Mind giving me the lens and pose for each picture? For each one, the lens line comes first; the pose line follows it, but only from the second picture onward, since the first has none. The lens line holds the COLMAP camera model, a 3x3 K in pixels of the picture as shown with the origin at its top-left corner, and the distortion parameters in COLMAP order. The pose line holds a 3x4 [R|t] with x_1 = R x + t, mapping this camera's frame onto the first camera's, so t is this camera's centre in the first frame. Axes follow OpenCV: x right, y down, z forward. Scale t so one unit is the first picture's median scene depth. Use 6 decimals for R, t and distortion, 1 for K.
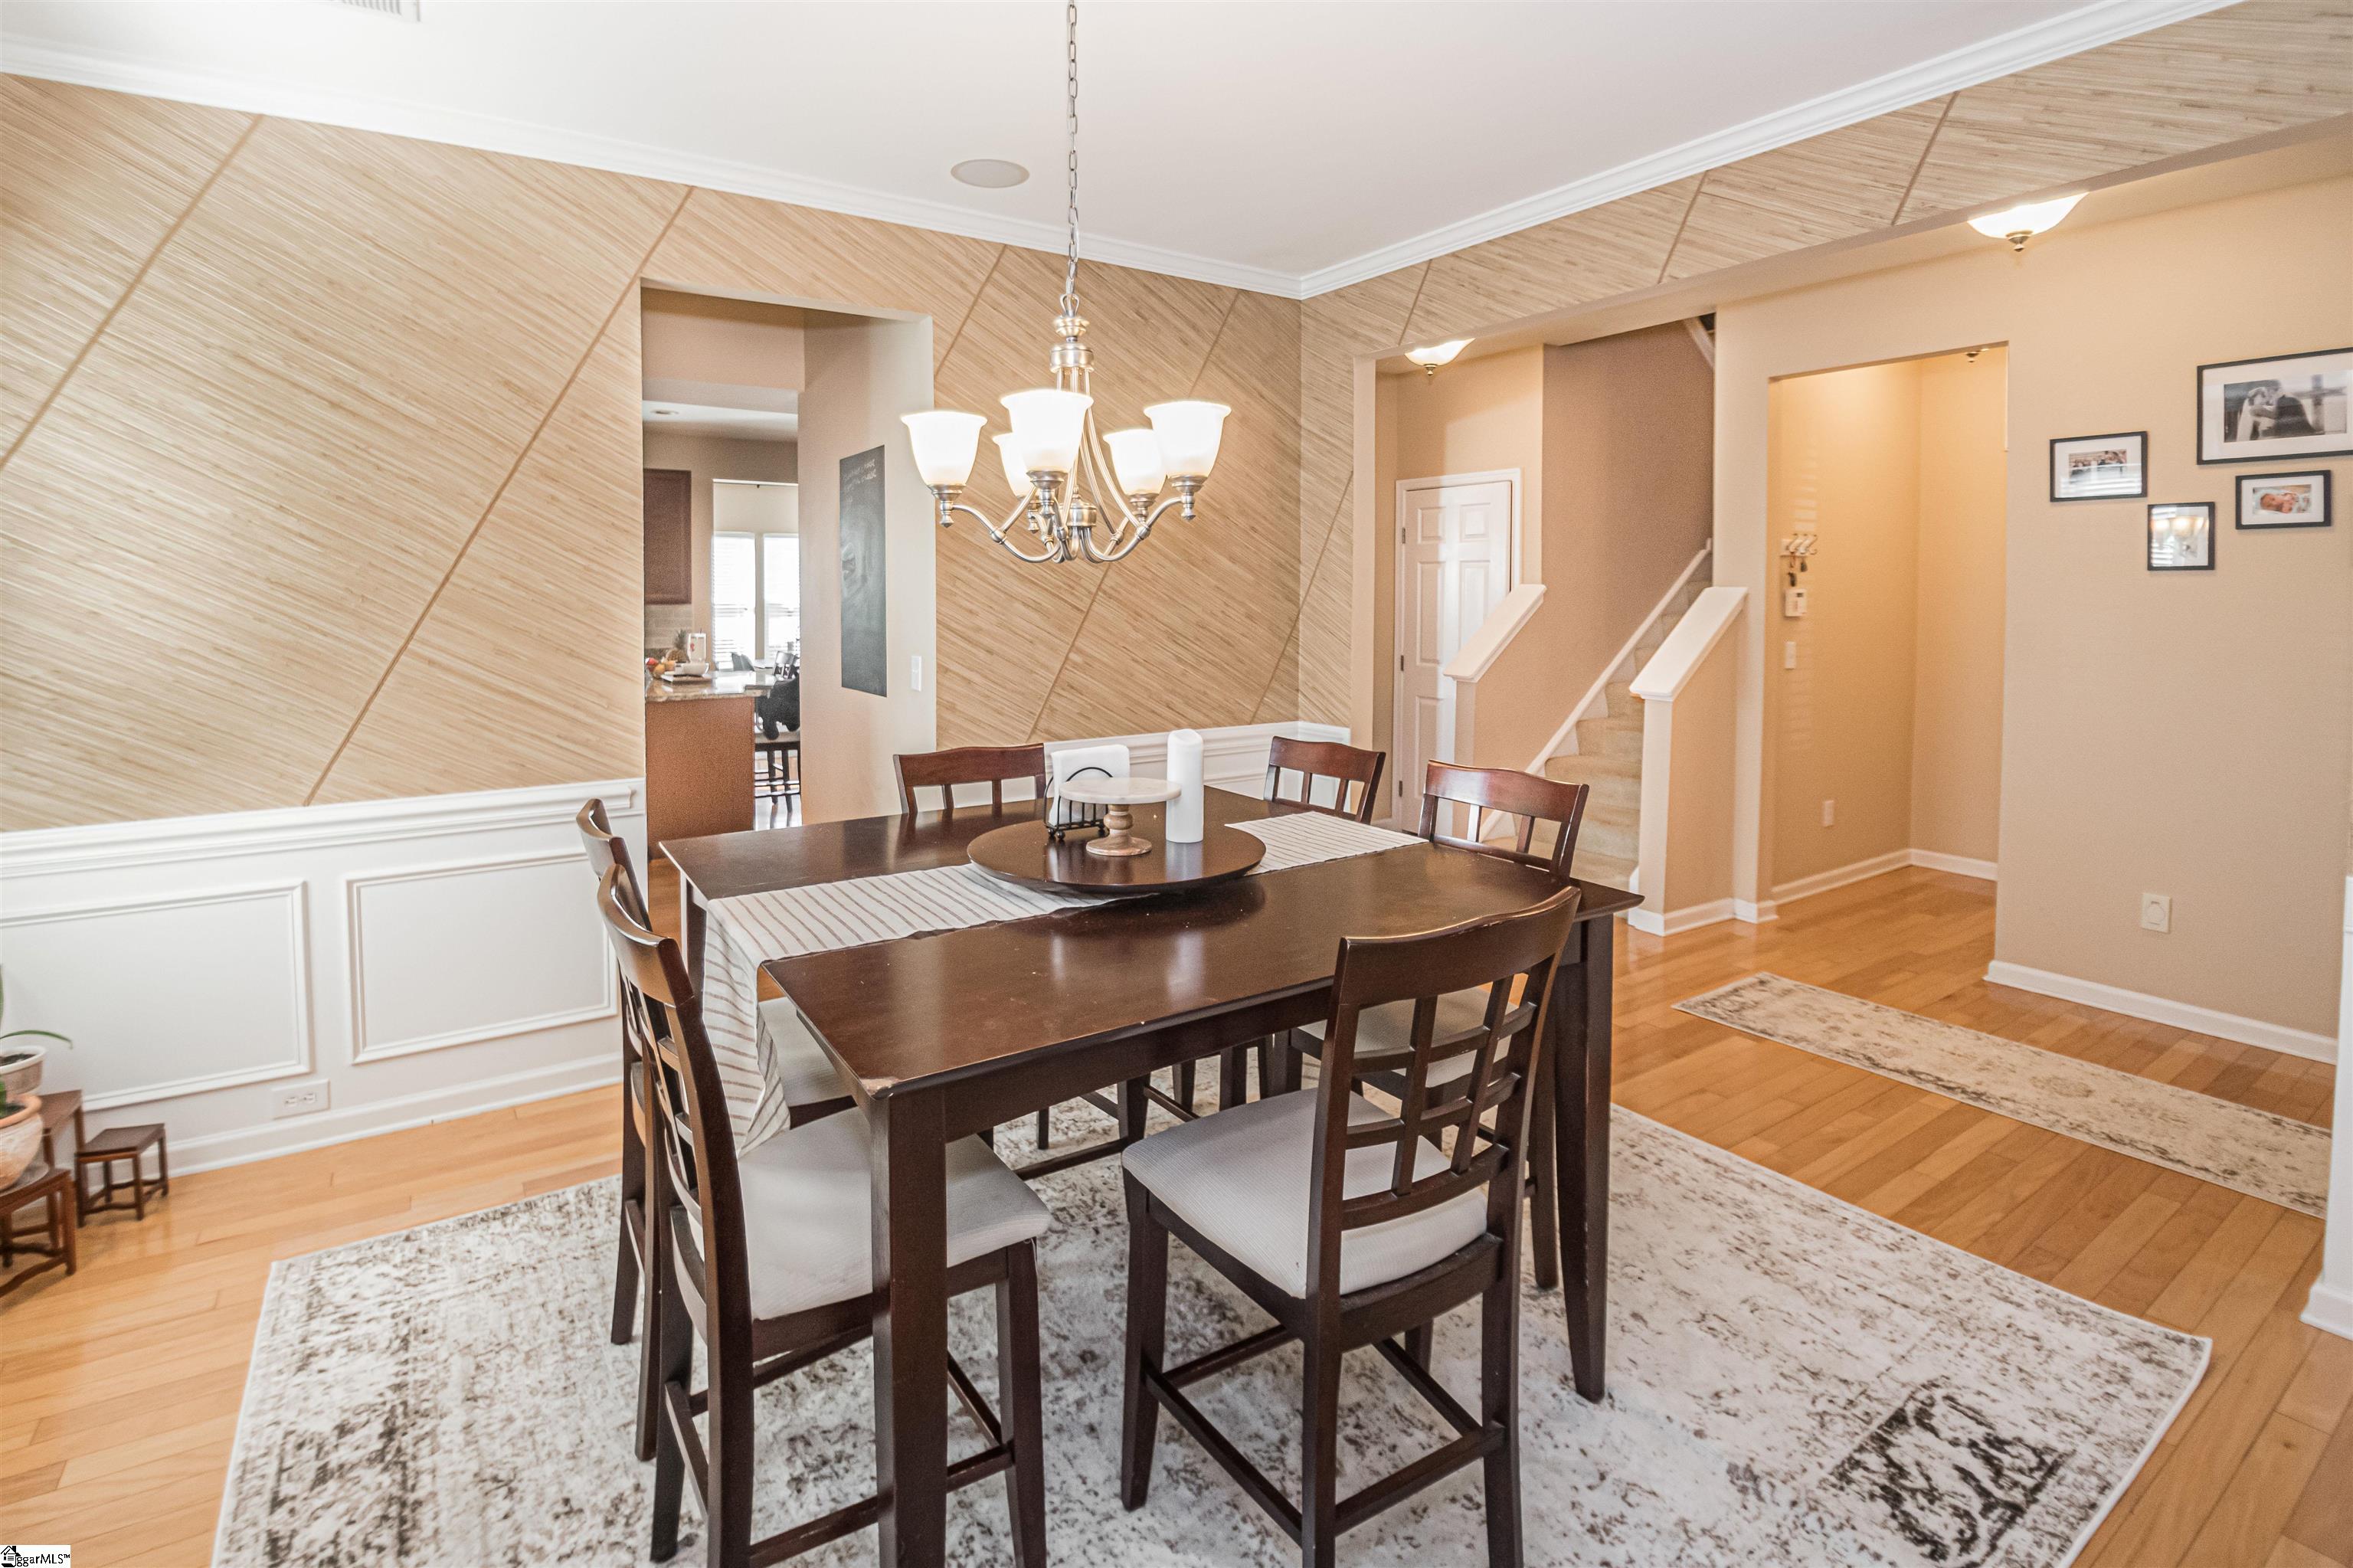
lens RADIAL K [[1057.6, 0, 1088.8], [0, 1057.6, 627.7], [0, 0, 1]] dist [-0.023417, -0.003083]
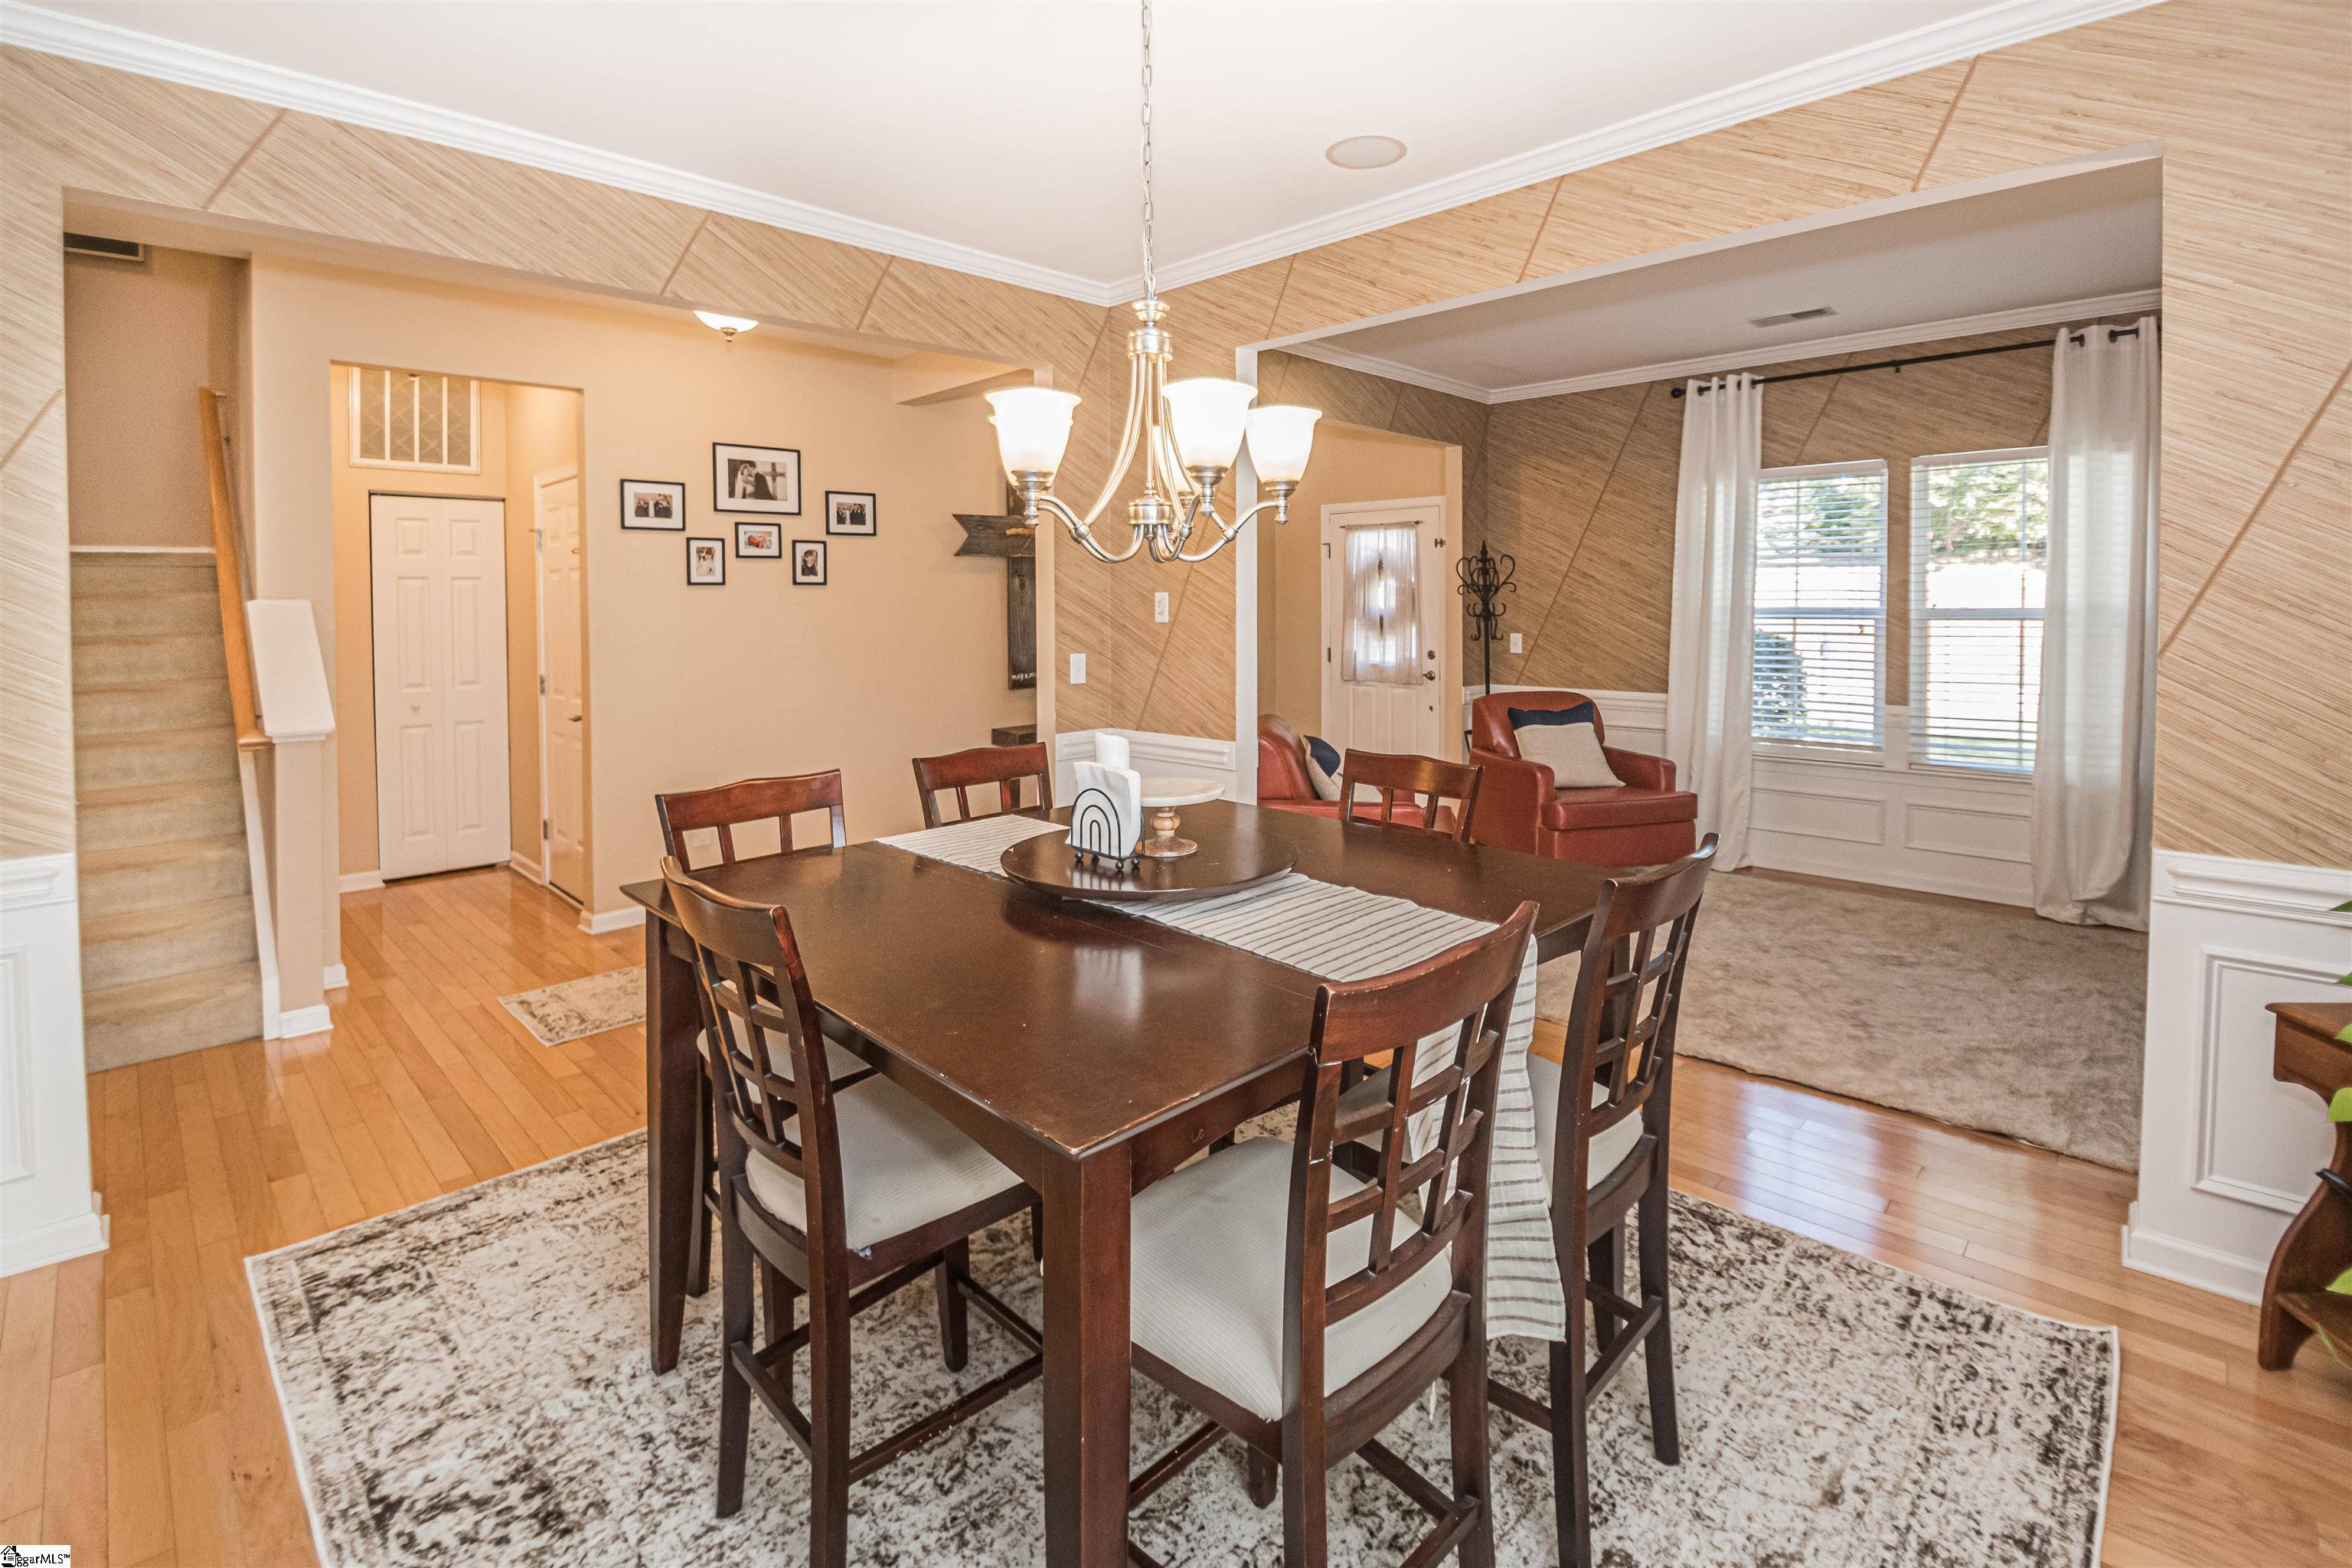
lens RADIAL K [[1132.0, 0, 1199.5], [0, 1132.0, 634.8], [0, 0, 1]] dist [-0.001899, -0.000586]
pose [[-0.245428, -0.031326, 0.968908, -0.698354], [0.040805, 0.998258, 0.042611, -0.025944], [-0.968556, 0.049994, -0.243723, 0.779615]]
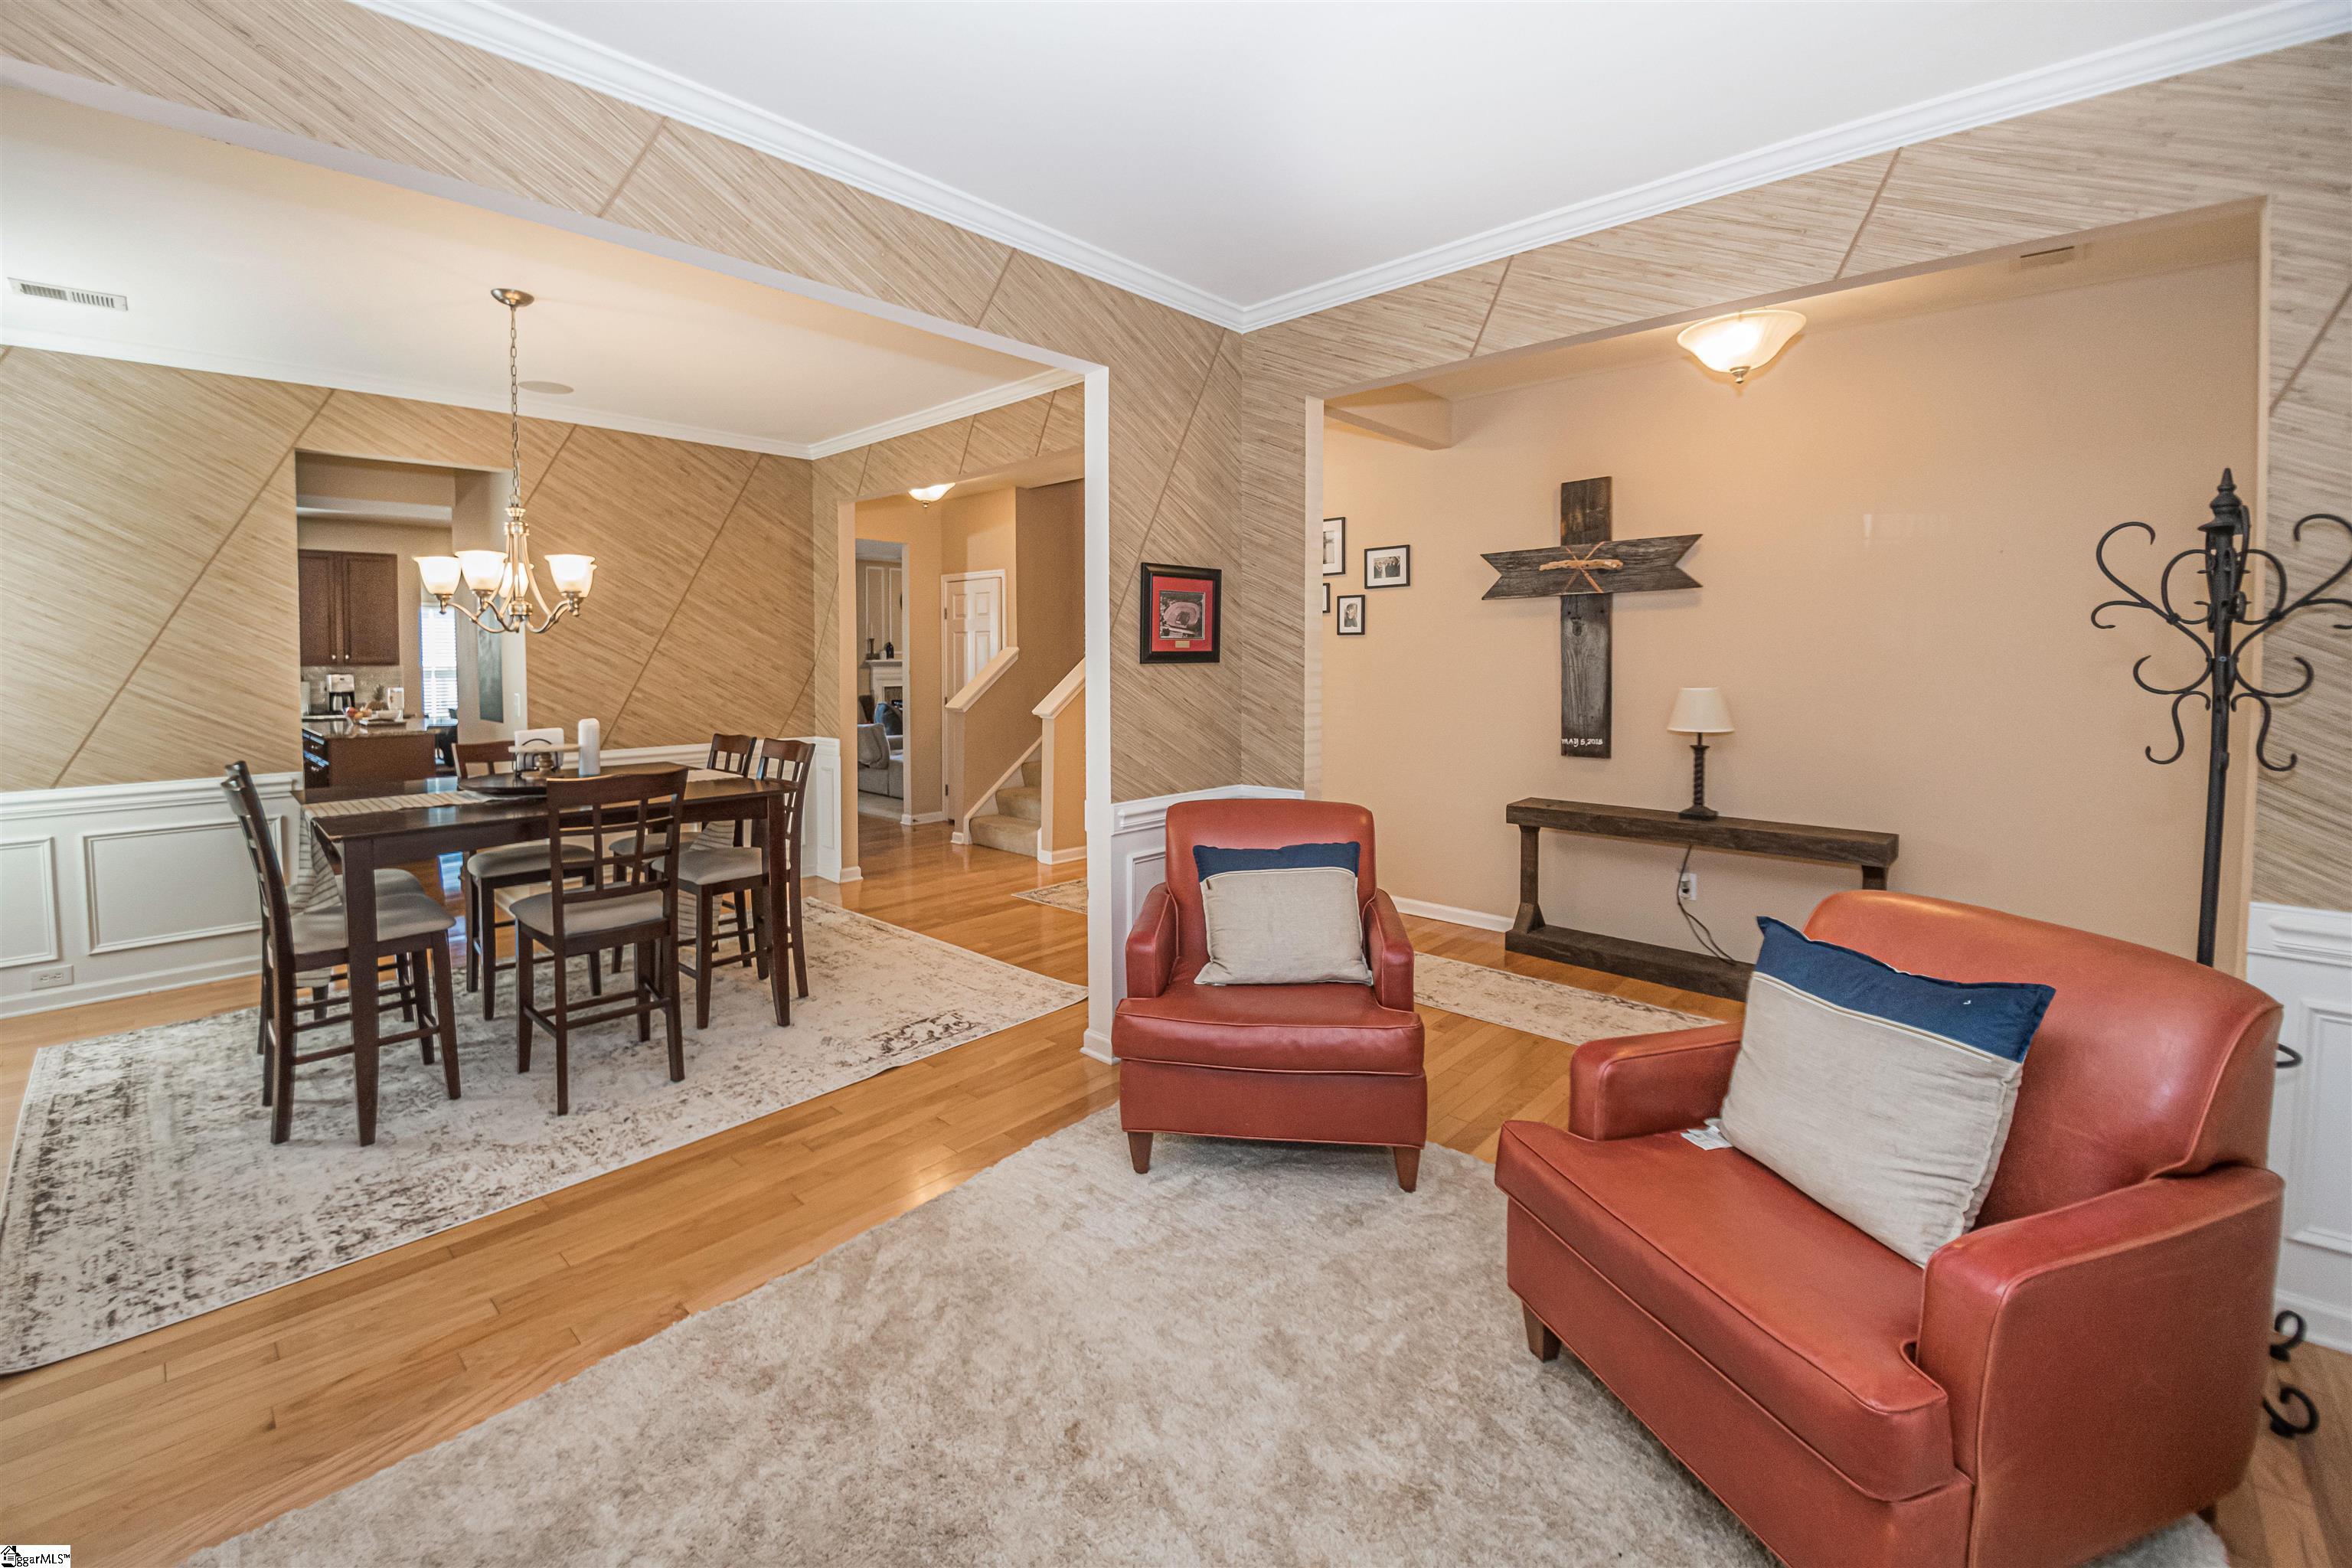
lens RADIAL K [[940.6, 0, 1097.0], [0, 940.6, 695.0], [0, 0, 1]] dist [-0.032436, -0.001418]
pose [[0.969692, -0.013930, 0.243932, 0.393114], [0.012837, 0.999899, 0.006069, 0.038132], [-0.243992, -0.002754, 0.969773, -0.608812]]
